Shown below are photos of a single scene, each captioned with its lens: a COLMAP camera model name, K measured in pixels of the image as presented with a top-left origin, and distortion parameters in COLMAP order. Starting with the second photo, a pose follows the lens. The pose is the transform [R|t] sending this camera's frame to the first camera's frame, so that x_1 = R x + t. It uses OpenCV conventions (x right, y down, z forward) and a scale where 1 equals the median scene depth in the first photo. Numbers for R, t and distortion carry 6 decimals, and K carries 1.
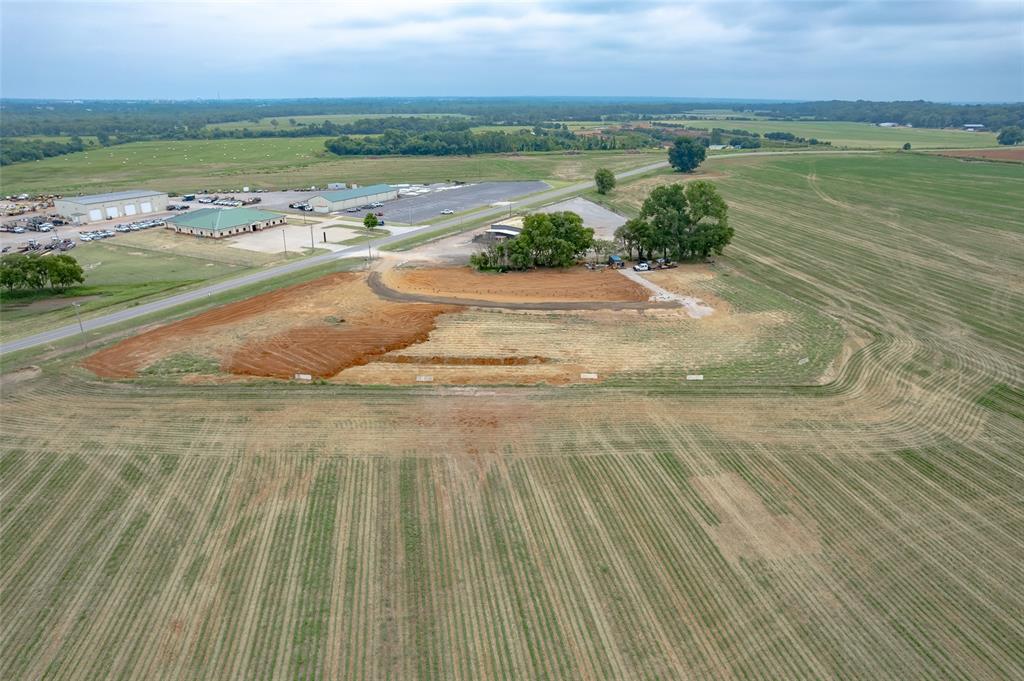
lens RADIAL K [[654.7, 0, 506.0], [0, 654.7, 338.8], [0, 0, 1]] dist [-0.075888, 0.066599]
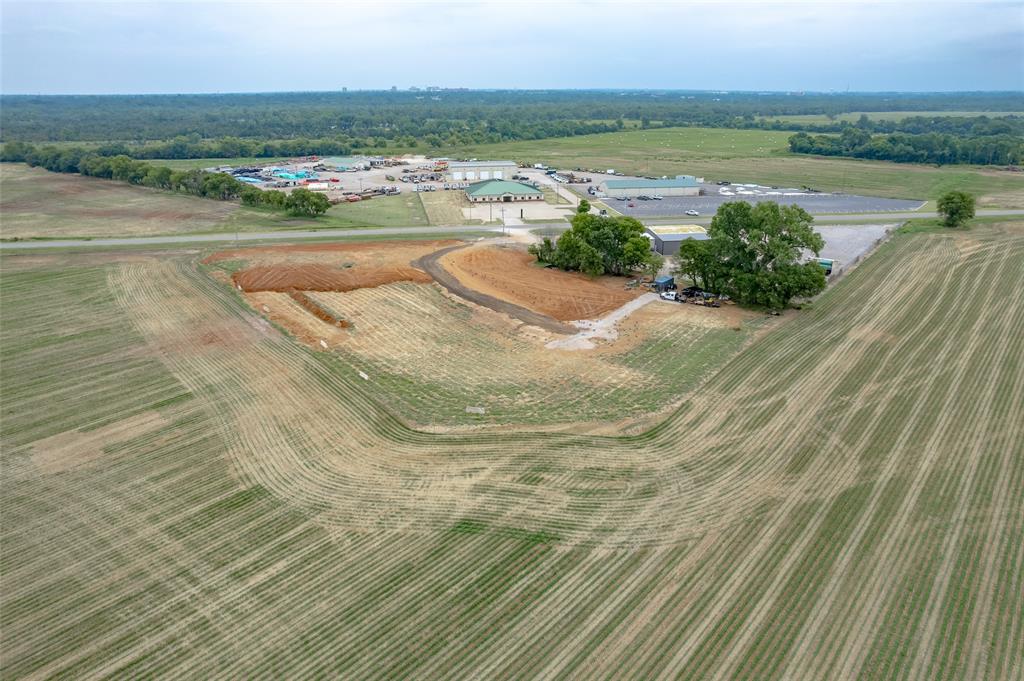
lens RADIAL K [[650.8, 0, 512.0], [0, 650.8, 340.5], [0, 0, 1]] dist [-0.072590, 0.064579]
pose [[0.627452, 0.280853, -0.726241, 0.931821], [-0.270405, 0.953233, 0.135014, -0.151258], [0.730196, 0.111664, 0.674051, 0.416213]]
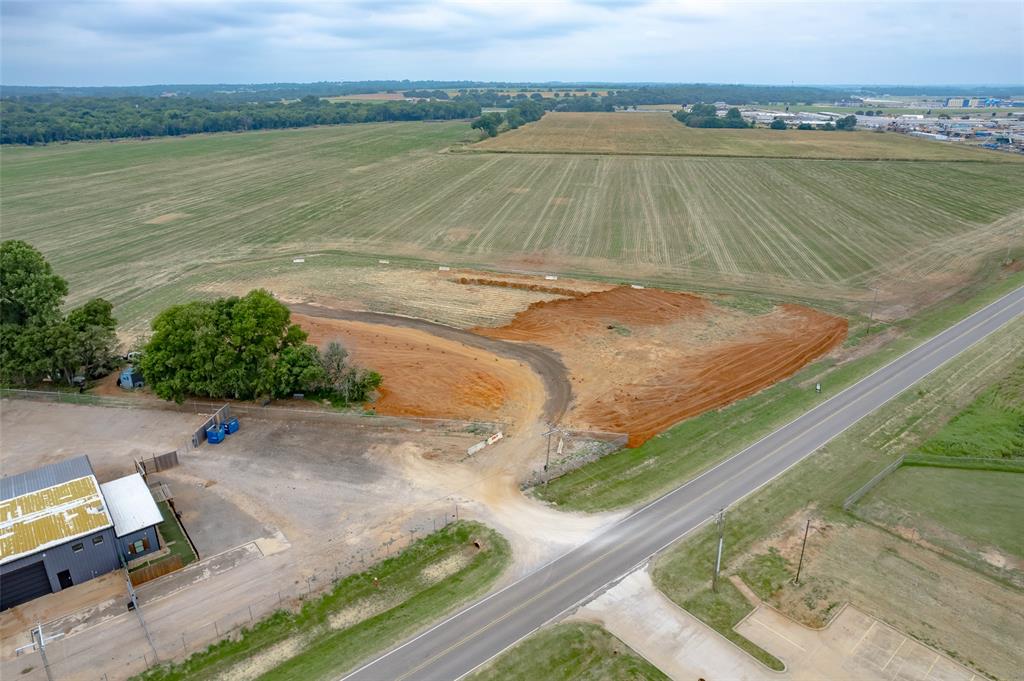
lens RADIAL K [[672.2, 0, 512.0], [0, 672.2, 340.5], [0, 0, 1]] dist [-0.082054, 0.072105]
pose [[-0.937453, -0.123205, 0.325581, -0.444213], [0.124042, 0.755660, 0.643111, -0.651125], [-0.325263, 0.643272, -0.693113, 1.764452]]
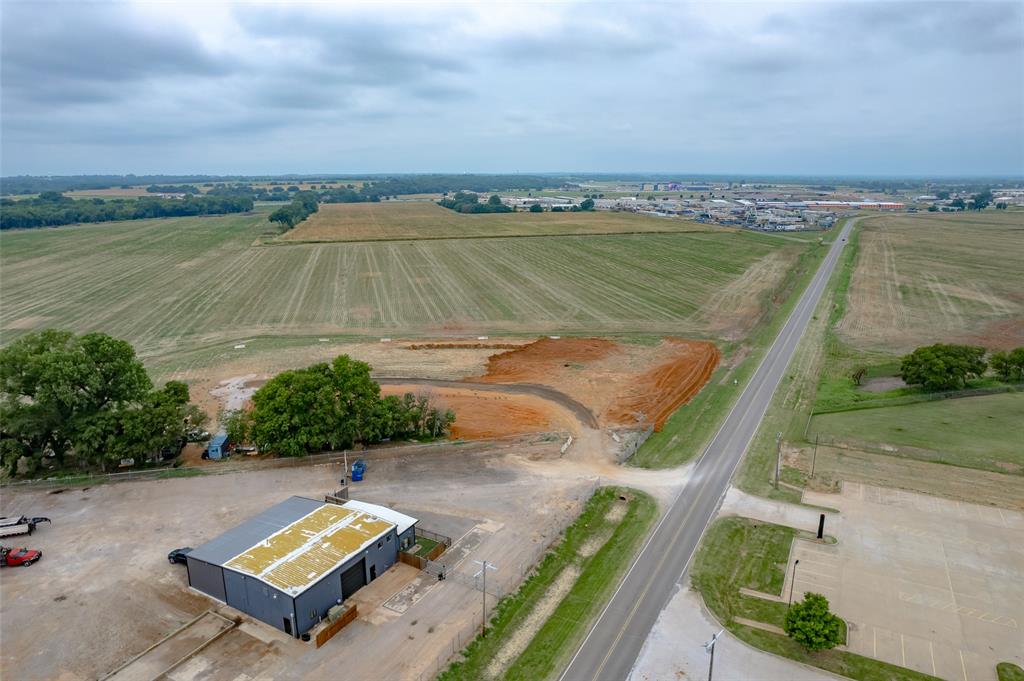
lens RADIAL K [[661.9, 0, 512.5], [0, 661.9, 337.3], [0, 0, 1]] dist [-0.083191, 0.073449]
pose [[-0.999564, 0.012612, -0.026689, -0.128994], [-0.004683, 0.824937, 0.565205, -0.763296], [0.029146, 0.565084, -0.824519, 2.016190]]
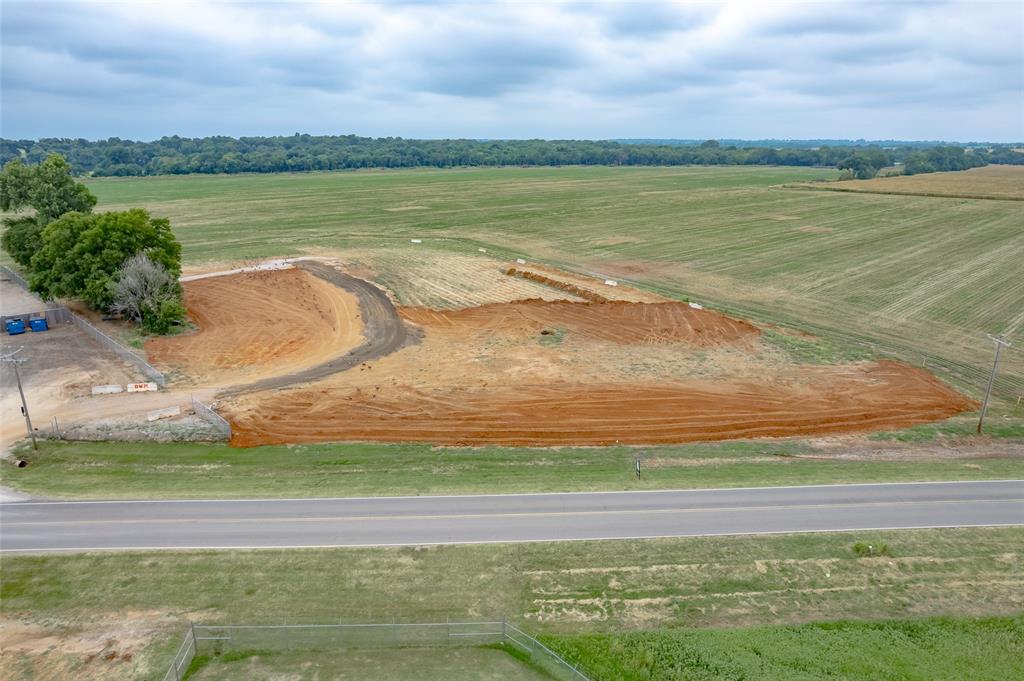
lens RADIAL K [[668.8, 0, 512.0], [0, 668.8, 334.7], [0, 0, 1]] dist [-0.088526, 0.081599]
pose [[-0.545697, -0.232009, 0.805225, -0.781699], [0.291541, 0.848315, 0.442001, -0.332780], [-0.785633, 0.475954, -0.395283, 1.331203]]
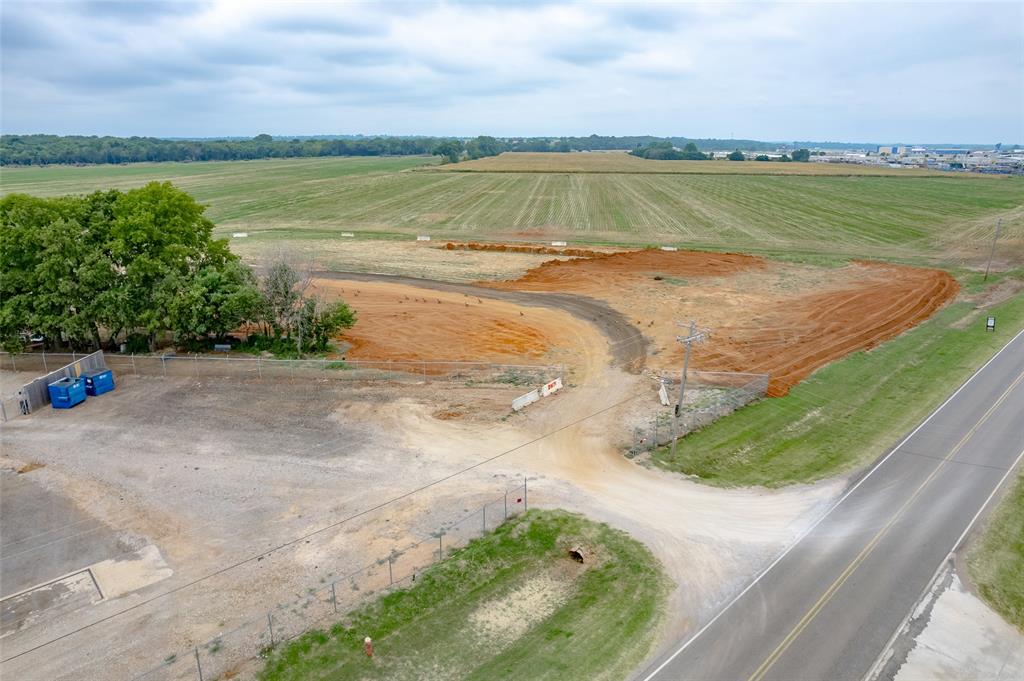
lens RADIAL K [[661.9, 0, 512.5], [0, 661.9, 337.3], [0, 0, 1]] dist [-0.083191, 0.073449]
pose [[-0.960270, -0.080235, 0.267291, -0.305038], [0.096678, 0.802830, 0.588318, -0.410974], [-0.261793, 0.590785, -0.763176, 1.659786]]
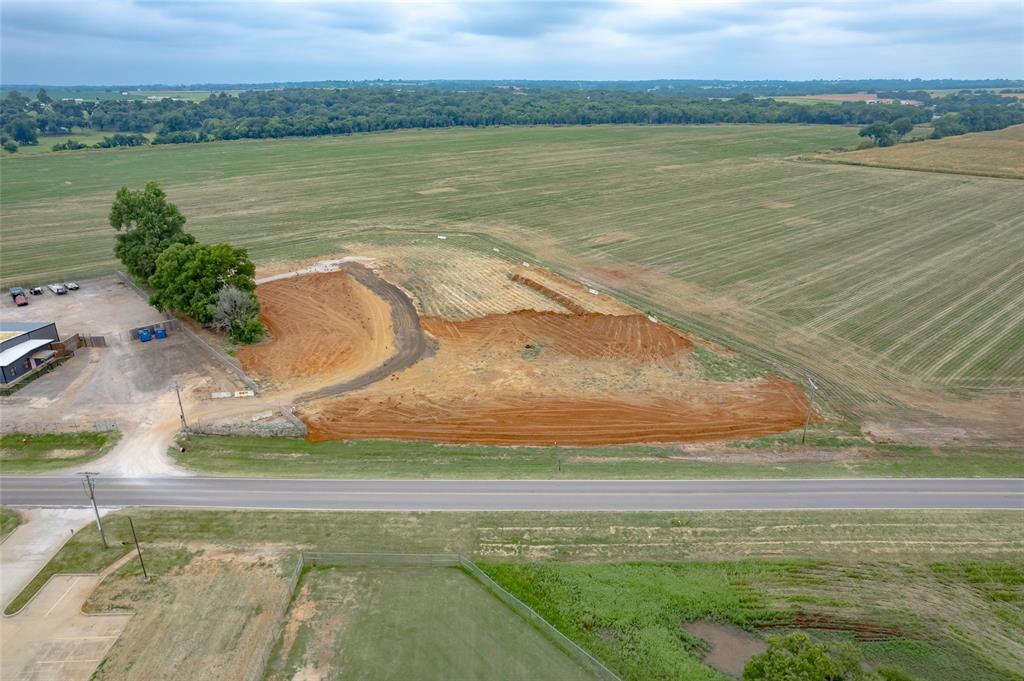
lens RADIAL K [[661.9, 0, 512.5], [0, 661.9, 337.3], [0, 0, 1]] dist [-0.083191, 0.073449]
pose [[-0.497286, -0.314134, 0.808719, -0.965020], [0.306237, 0.808592, 0.502392, -0.492021], [-0.811742, 0.497492, -0.305903, 1.322652]]
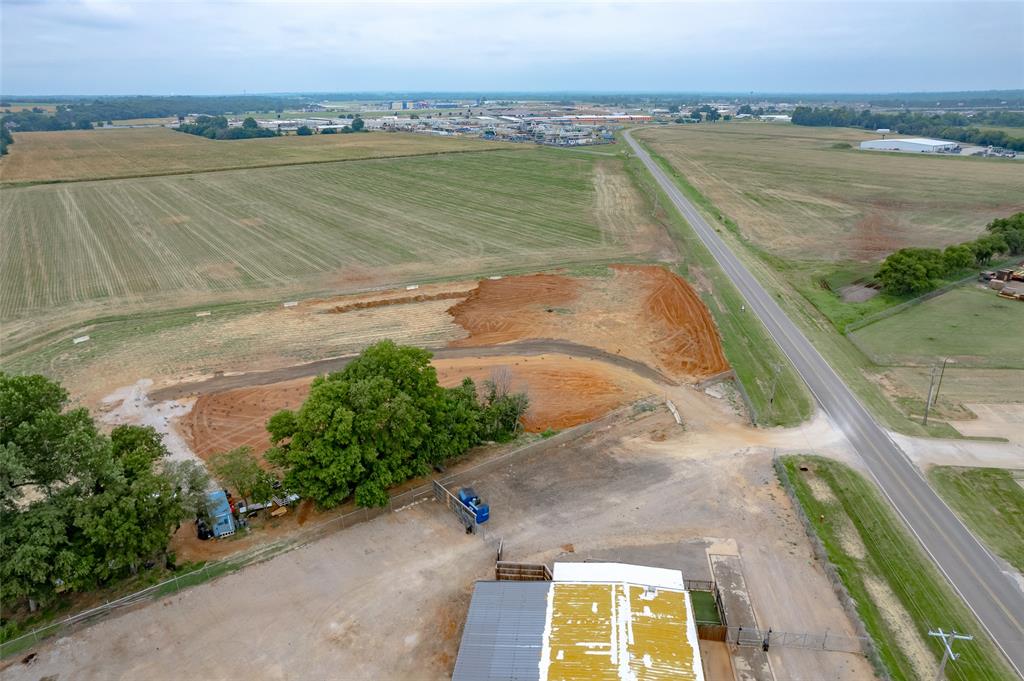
lens RADIAL K [[668.8, 0, 512.0], [0, 668.8, 334.7], [0, 0, 1]] dist [-0.088526, 0.081599]
pose [[-0.913890, 0.146660, -0.378544, 0.193991], [-0.135232, 0.769226, 0.624503, -0.644065], [0.382775, 0.621919, -0.683155, 1.753248]]
